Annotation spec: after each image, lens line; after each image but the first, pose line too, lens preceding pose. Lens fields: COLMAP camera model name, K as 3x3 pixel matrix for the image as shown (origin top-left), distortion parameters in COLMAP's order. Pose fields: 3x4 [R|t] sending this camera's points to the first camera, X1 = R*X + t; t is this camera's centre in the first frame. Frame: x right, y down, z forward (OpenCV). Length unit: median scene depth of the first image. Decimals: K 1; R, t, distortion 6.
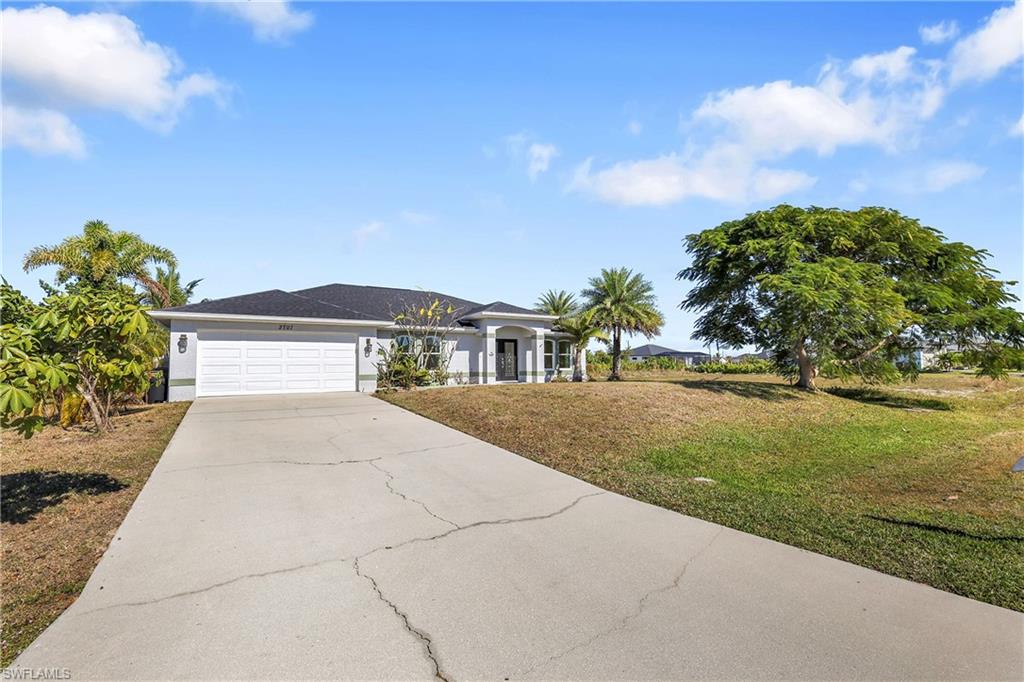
lens RADIAL K [[442.6, 0, 512.7], [0, 442.6, 339.1], [0, 0, 1]] dist [0.001576, 0.000648]
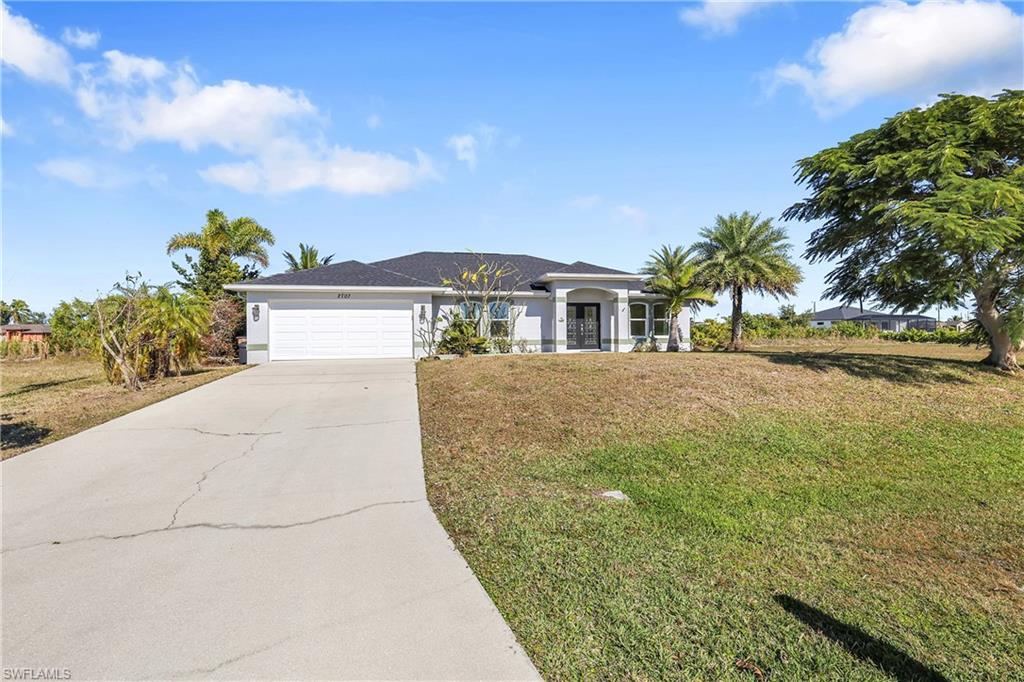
lens RADIAL K [[454.9, 0, 519.5], [0, 454.9, 324.9], [0, 0, 1]] dist [0.003856, 0.000674]
pose [[0.944977, -0.003611, -0.327116, 0.159695], [0.018499, 0.998929, 0.042414, 0.002643], [0.326612, -0.046132, 0.944032, 0.081878]]
